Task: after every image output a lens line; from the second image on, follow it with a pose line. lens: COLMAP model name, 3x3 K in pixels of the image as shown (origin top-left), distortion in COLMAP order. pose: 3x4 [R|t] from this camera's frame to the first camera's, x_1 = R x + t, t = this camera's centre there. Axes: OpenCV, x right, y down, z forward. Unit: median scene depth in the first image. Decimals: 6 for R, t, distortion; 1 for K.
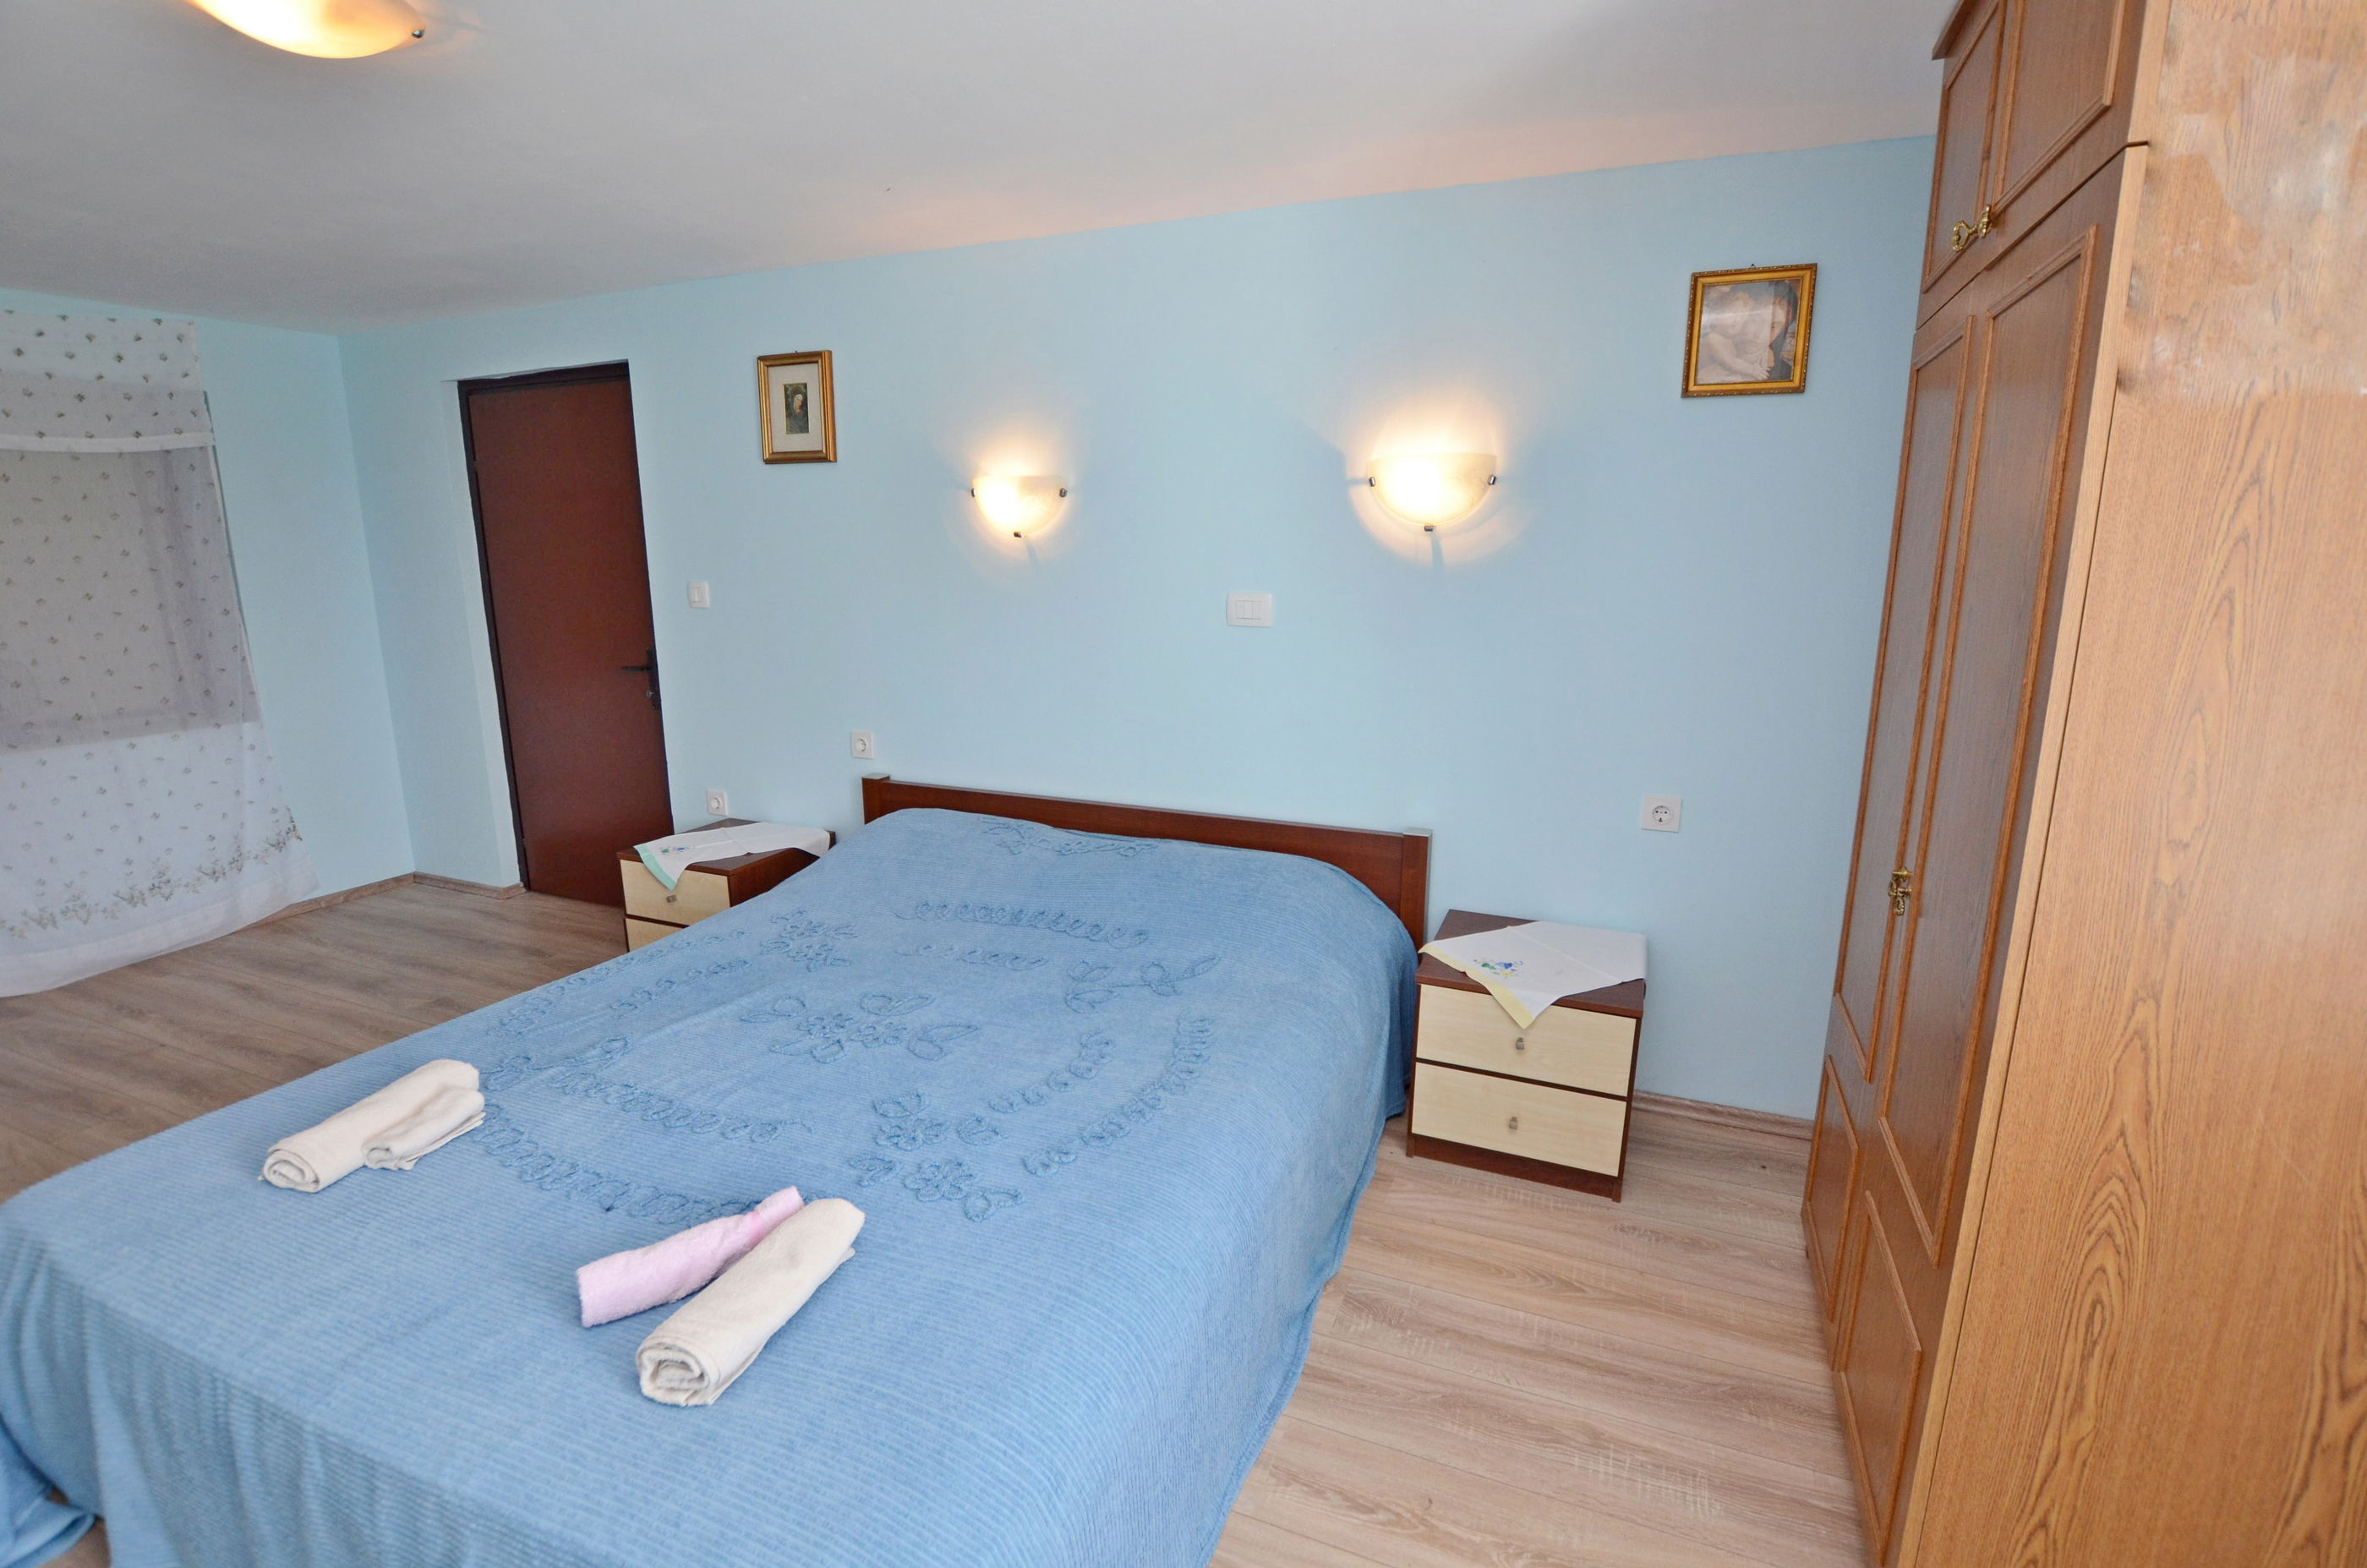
lens RADIAL K [[1046.9, 0, 1182.6], [0, 1046.9, 774.6], [0, 0, 1]] dist [-0.033244, 0.005536]
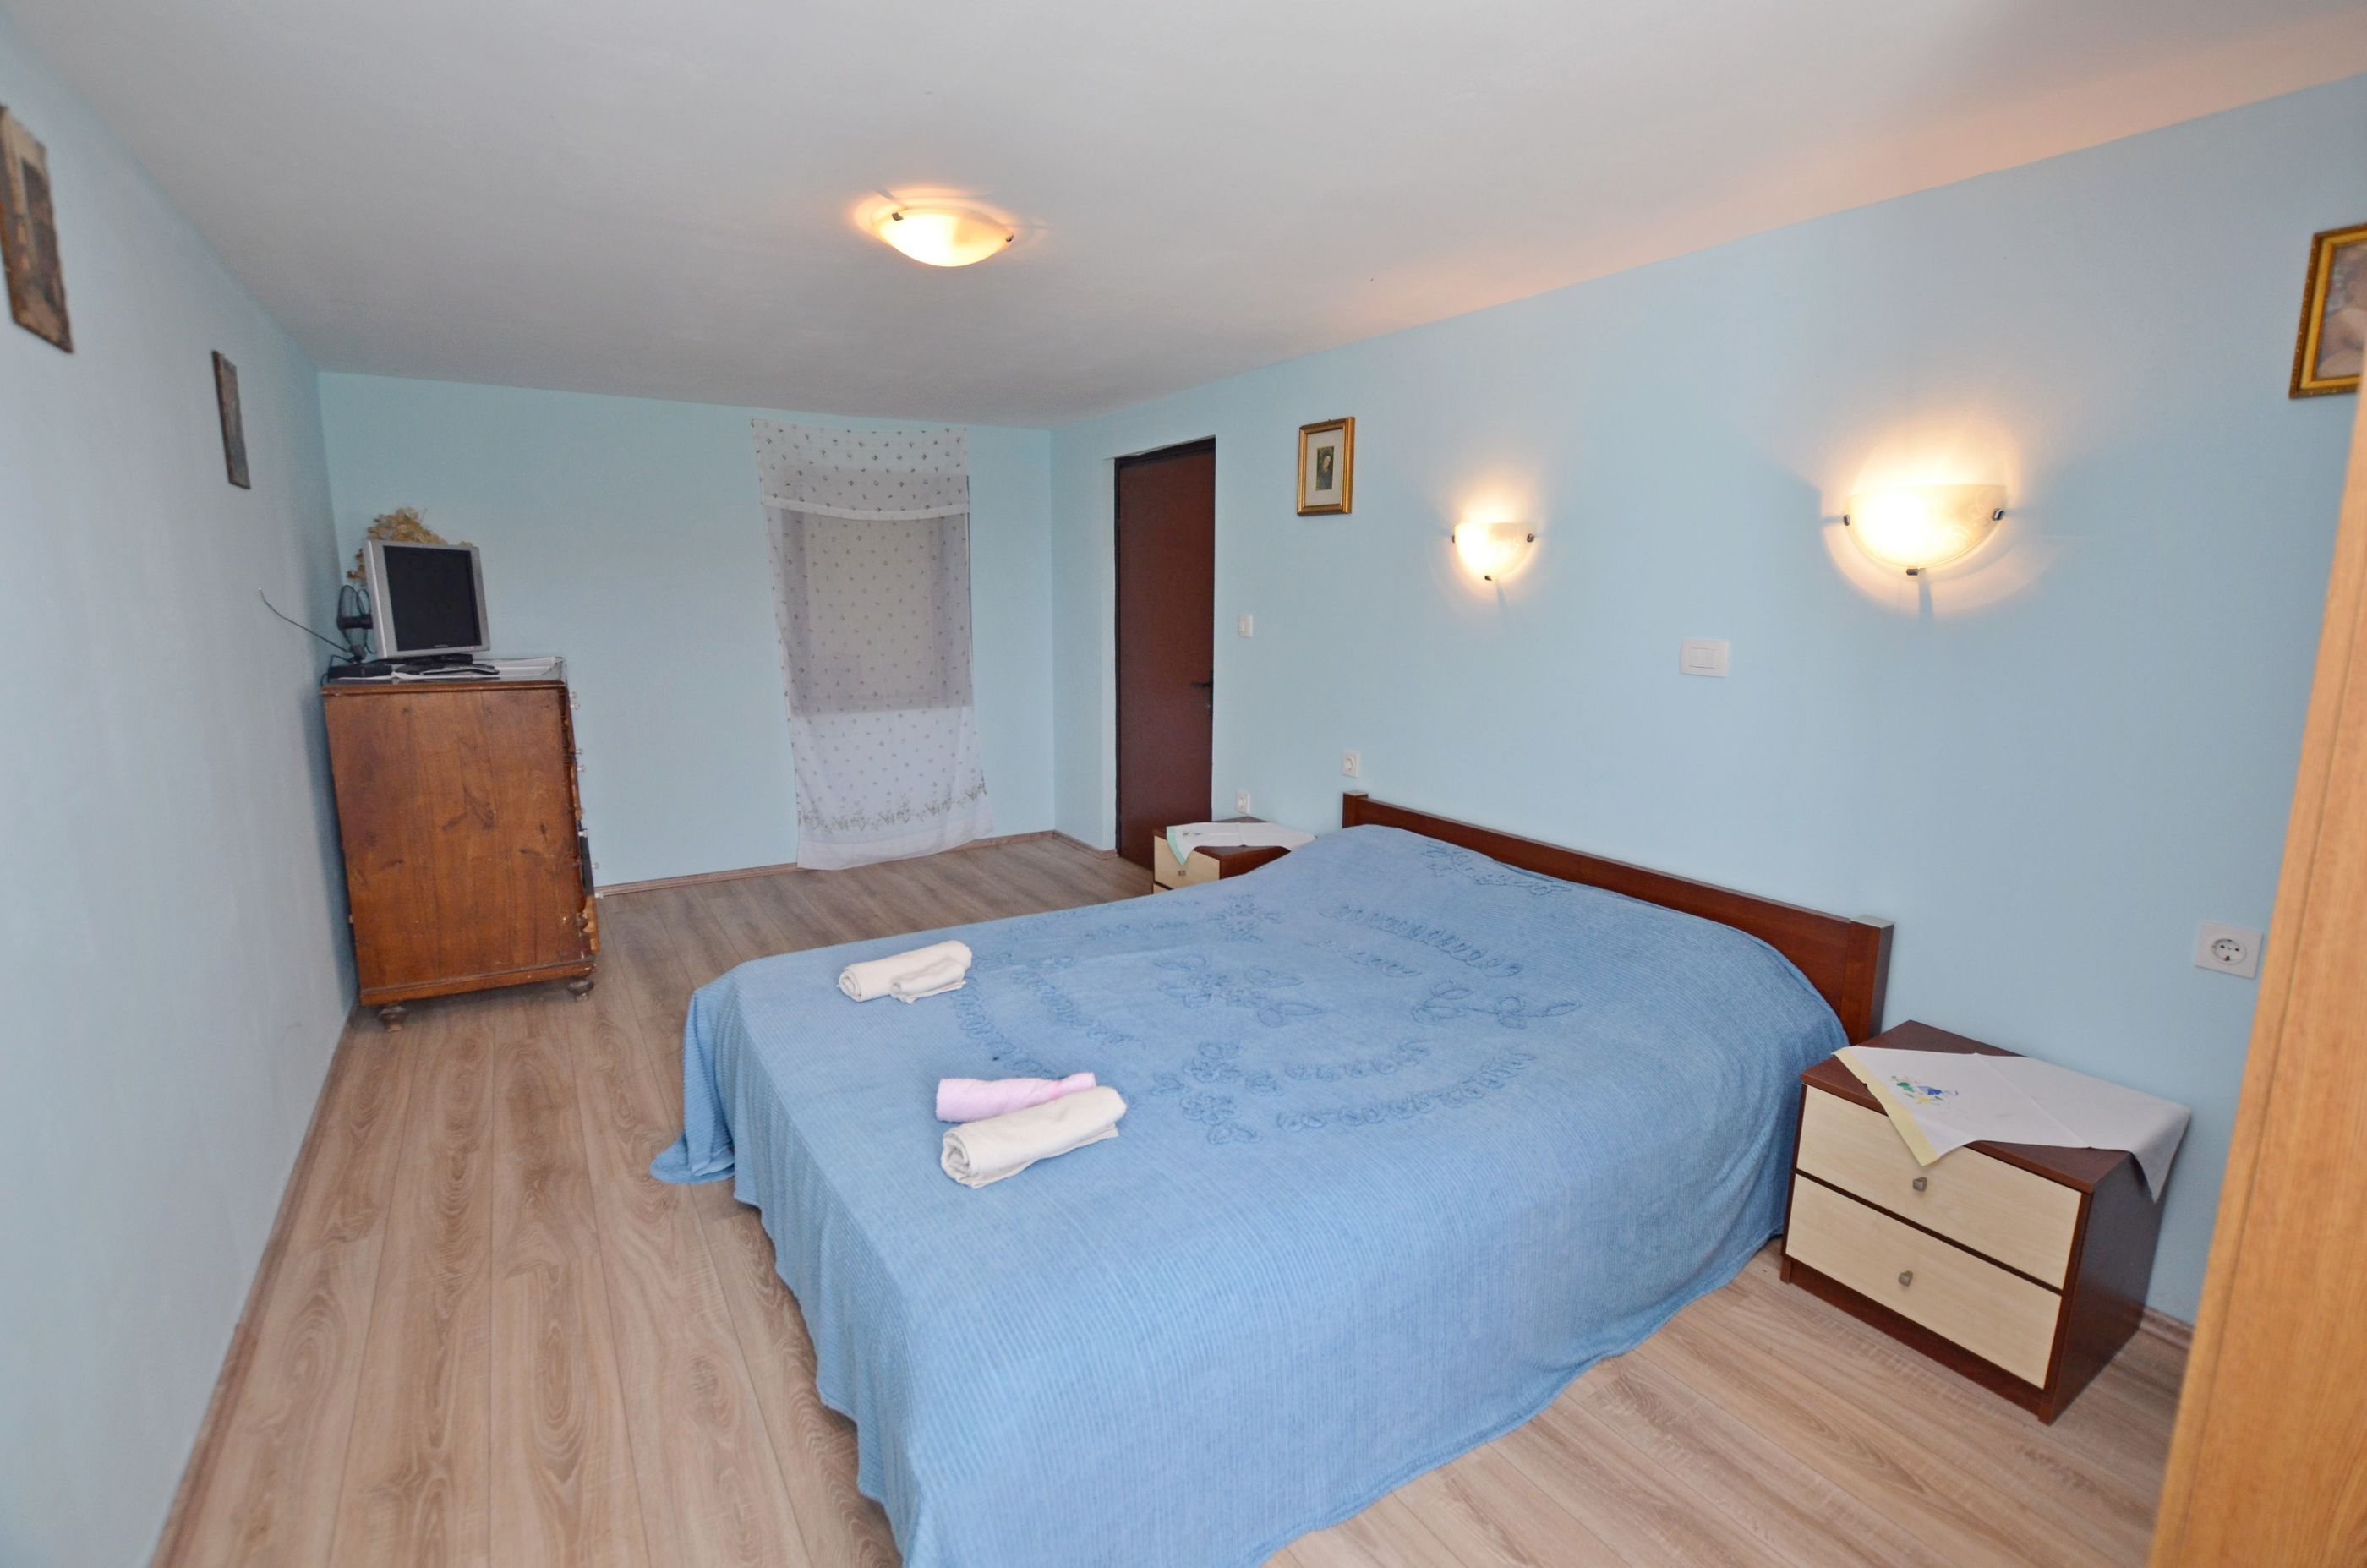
lens RADIAL K [[1044.4, 0, 1187.1], [0, 1044.4, 769.0], [0, 0, 1]] dist [-0.032895, 0.004215]
pose [[0.822677, 0.100615, -0.559535, 0.247037], [-0.124693, 0.992183, -0.004921, 0.005552], [0.554666, 0.073819, 0.828792, -0.028258]]
